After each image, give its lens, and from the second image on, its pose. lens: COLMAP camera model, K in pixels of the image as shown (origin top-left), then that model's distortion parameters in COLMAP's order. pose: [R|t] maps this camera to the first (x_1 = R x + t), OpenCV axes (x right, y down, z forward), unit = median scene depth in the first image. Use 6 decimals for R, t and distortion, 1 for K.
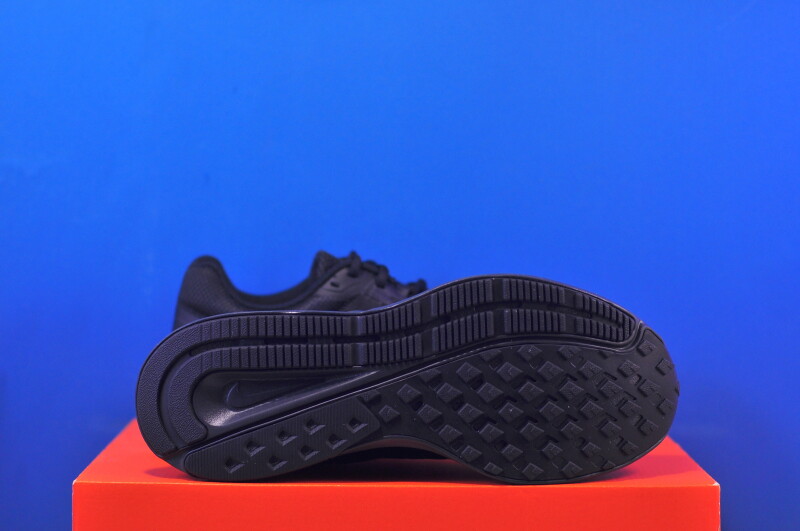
lens RADIAL K [[1739.4, 0, 404.4], [0, 1739.4, 265.3], [0, 0, 1]] dist [-0.715561, 0.000000]
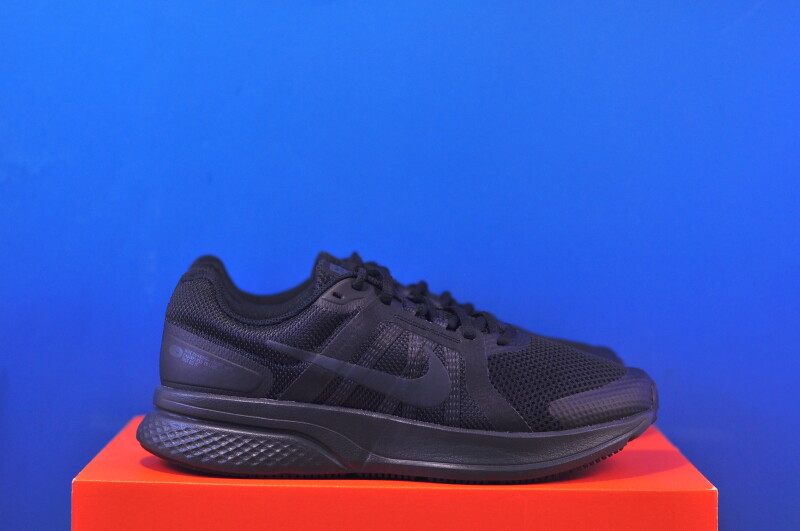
lens RADIAL K [[1739.4, 0, 397.3], [0, 1739.4, 268.0], [0, 0, 1]] dist [-0.715561, 0.000000]
pose [[0.999936, 0.010334, -0.004564, 0.033560], [-0.010331, 0.999946, 0.000875, 0.023650], [0.004573, -0.000828, 0.999989, 0.181074]]
